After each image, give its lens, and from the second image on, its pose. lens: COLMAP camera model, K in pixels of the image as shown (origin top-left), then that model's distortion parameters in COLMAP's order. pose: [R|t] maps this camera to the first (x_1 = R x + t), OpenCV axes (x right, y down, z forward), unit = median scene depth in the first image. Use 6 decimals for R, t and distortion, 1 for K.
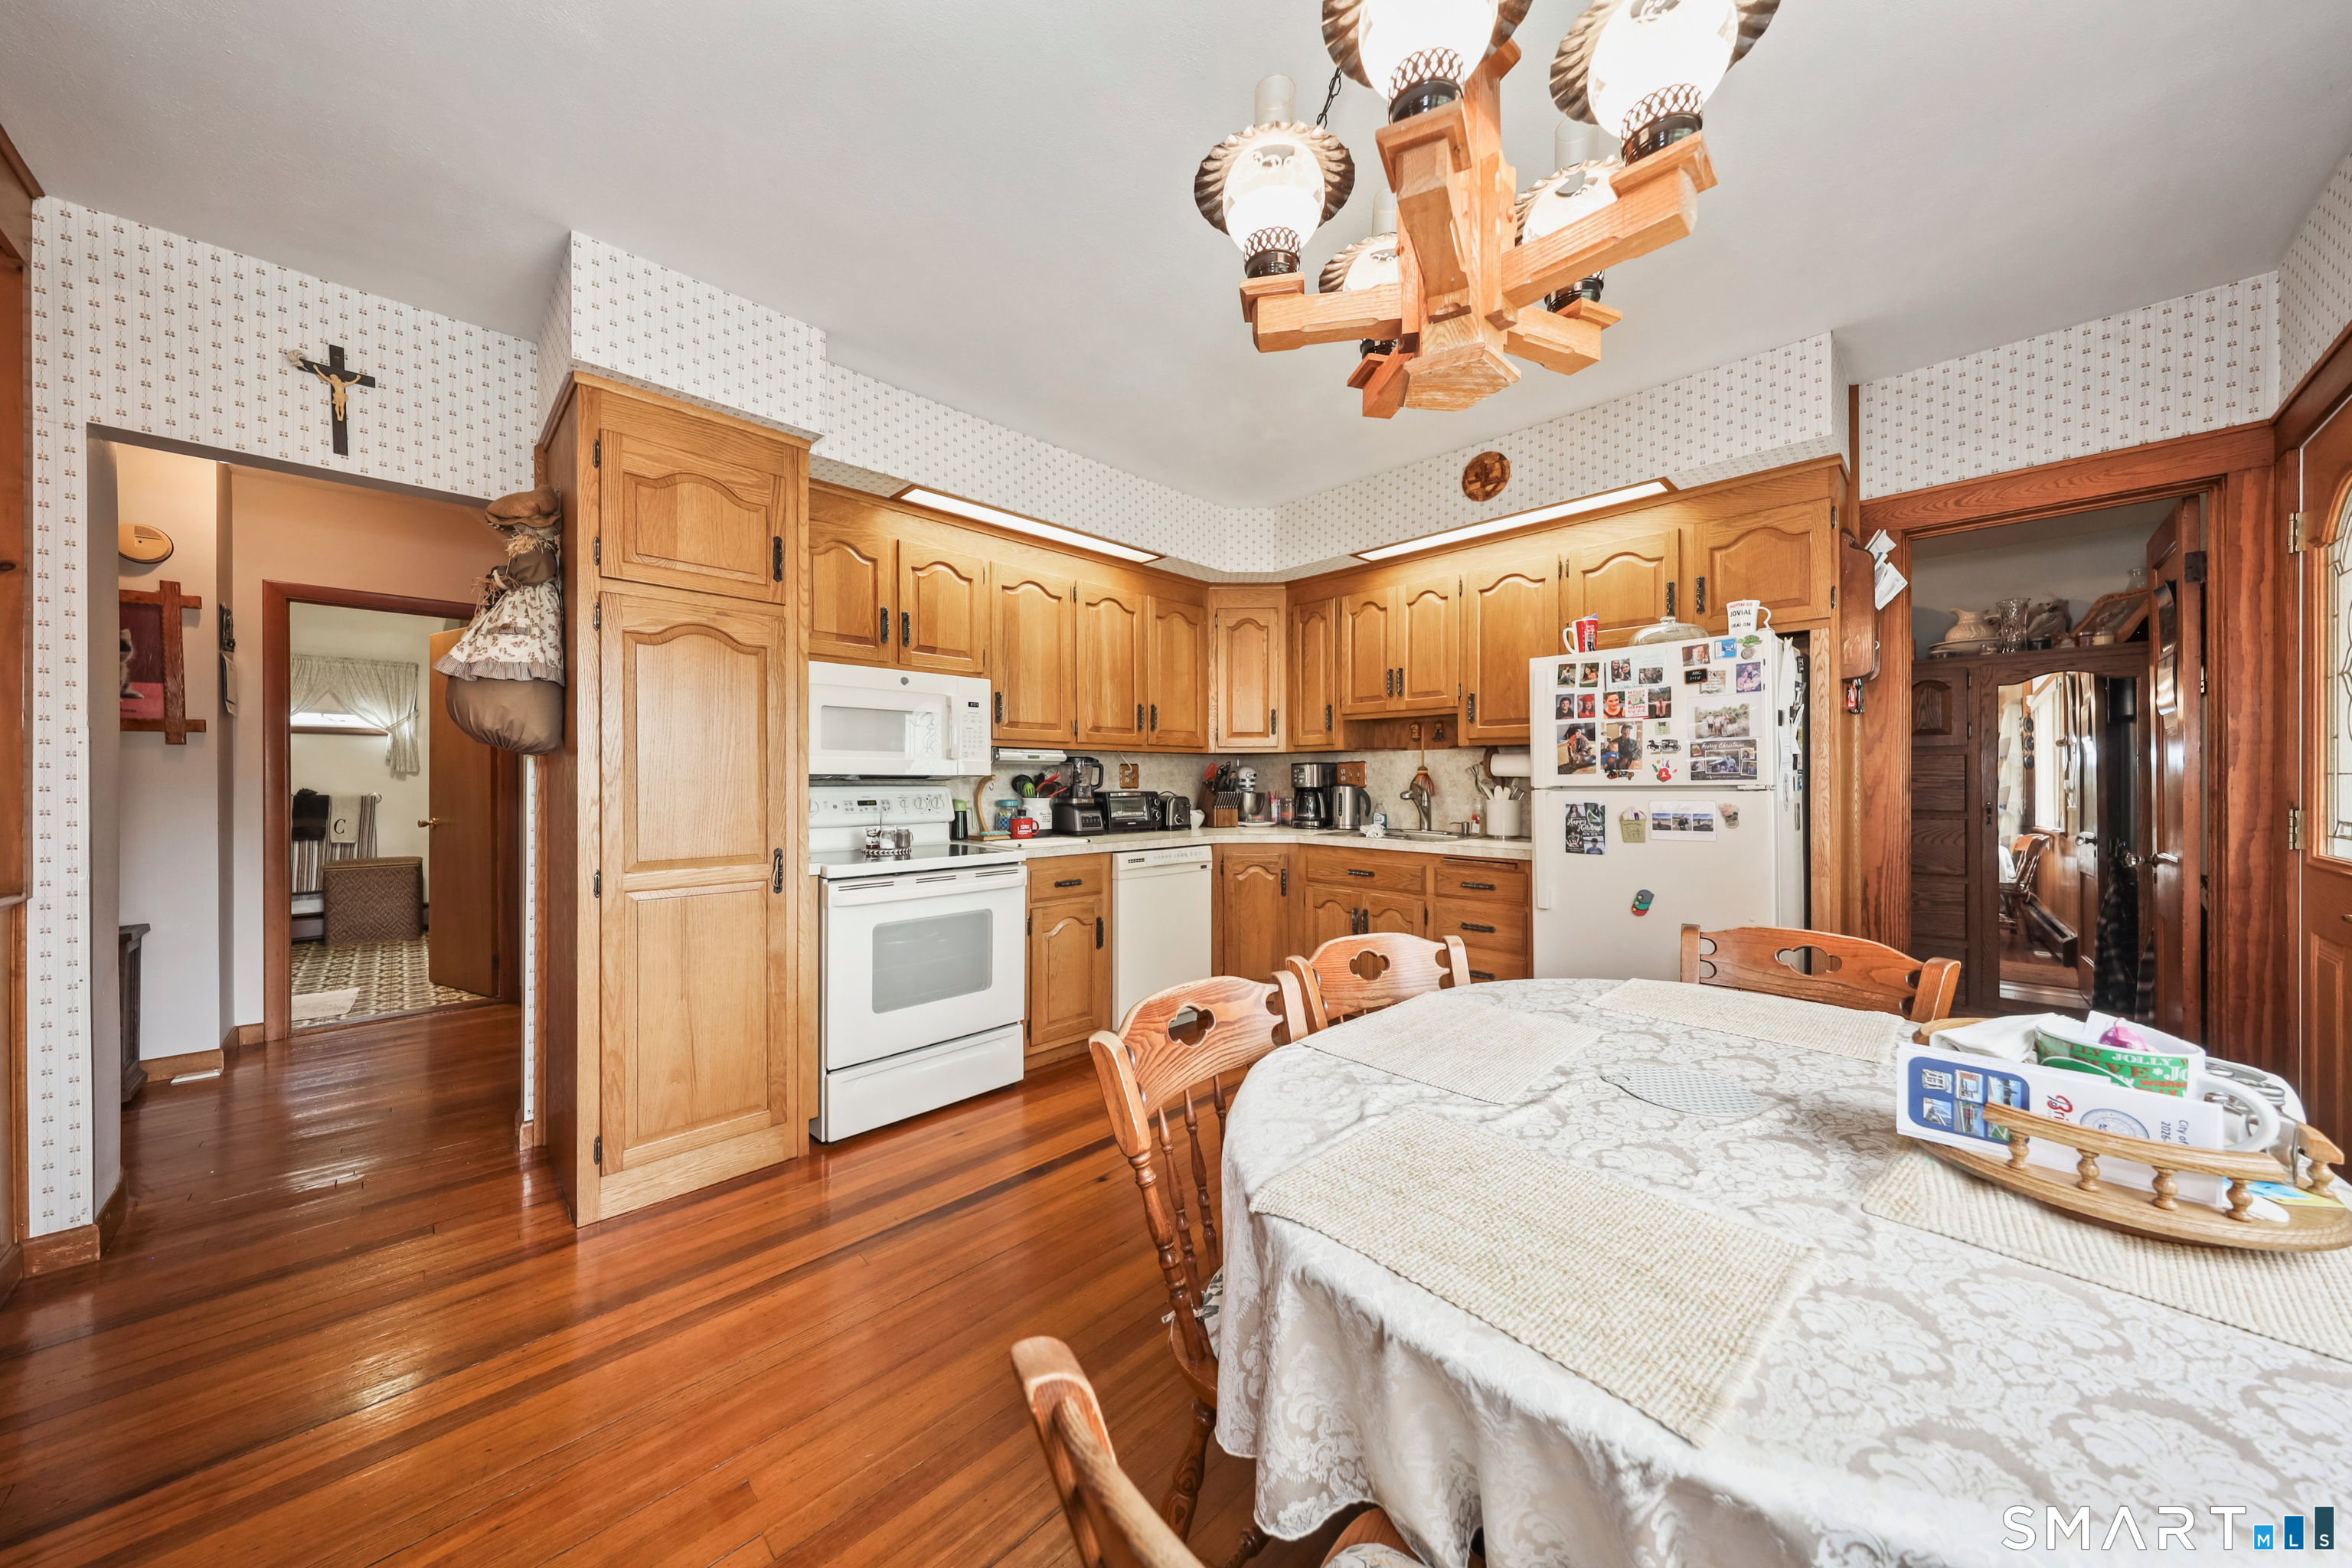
lens RADIAL K [[782.8, 0, 1161.9], [0, 782.8, 781.5], [0, 0, 1]] dist [0.000476, -0.000064]
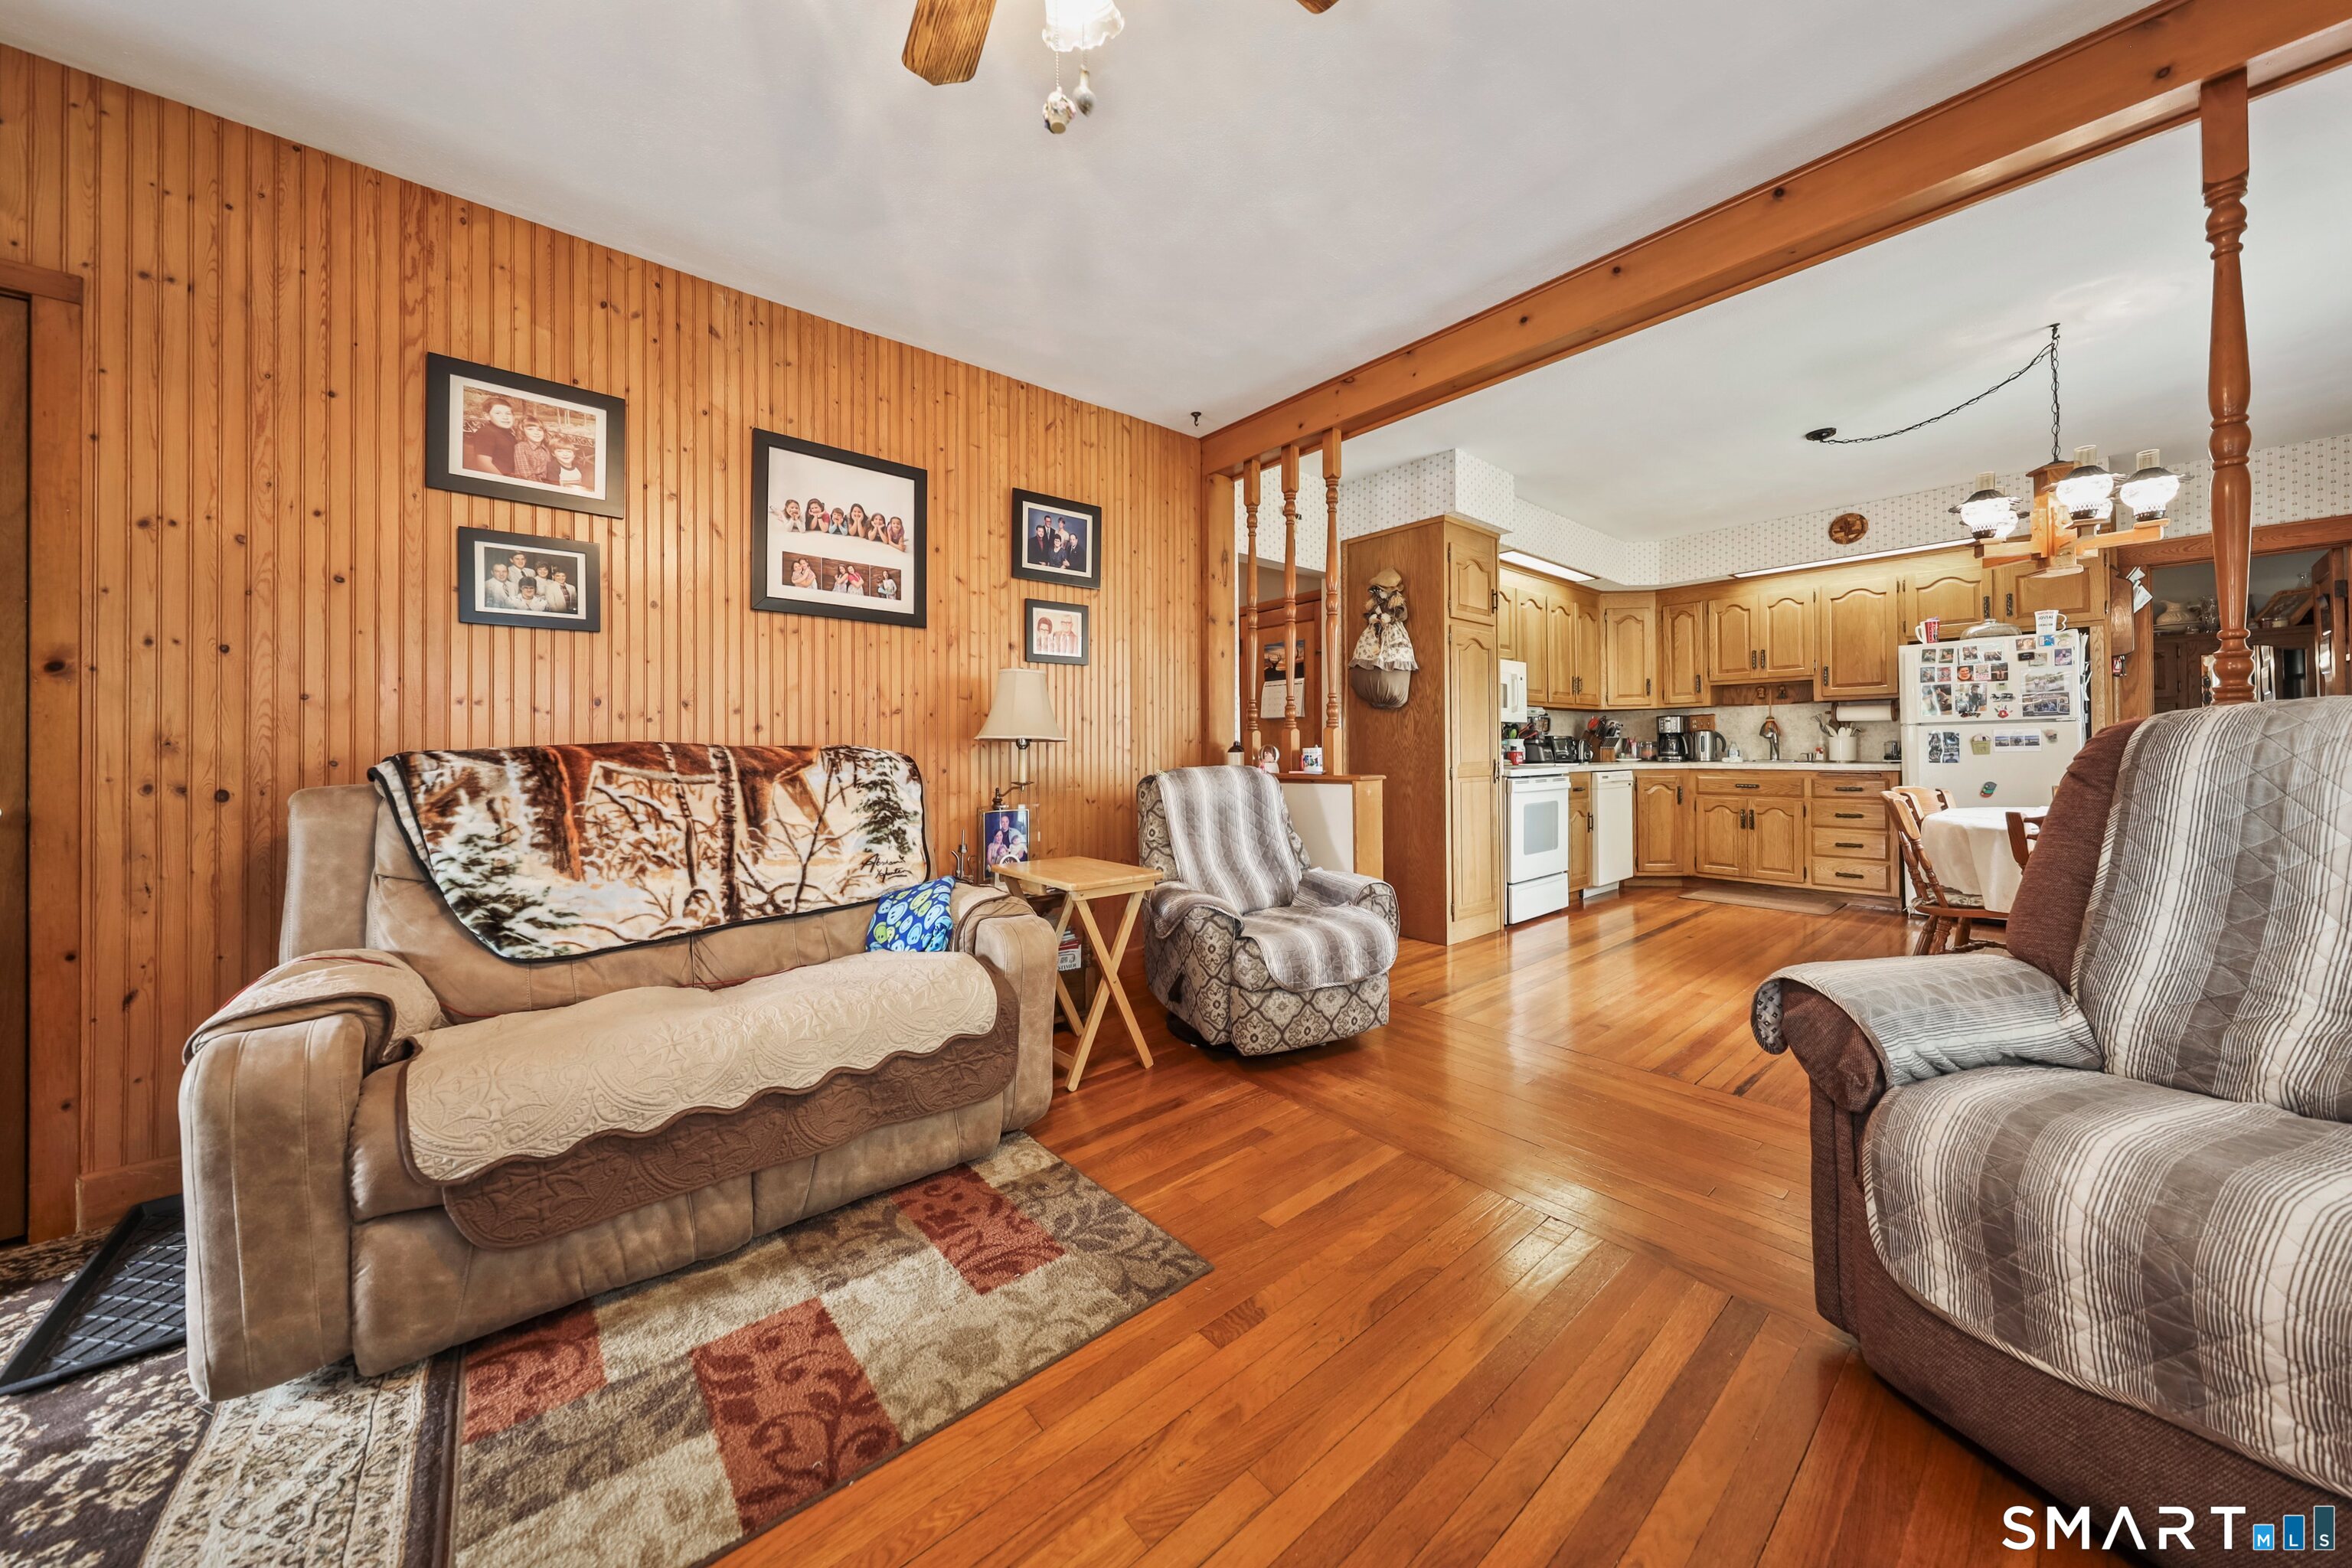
lens RADIAL K [[796.3, 0, 1170.3], [0, 796.3, 744.3], [0, 0, 1]] dist [0.000871, 0.000325]
pose [[0.997841, -0.008559, -0.065112, -0.910101], [0.007853, 0.999908, -0.011091, 0.053778], [0.065201, 0.010556, 0.997816, -0.733471]]
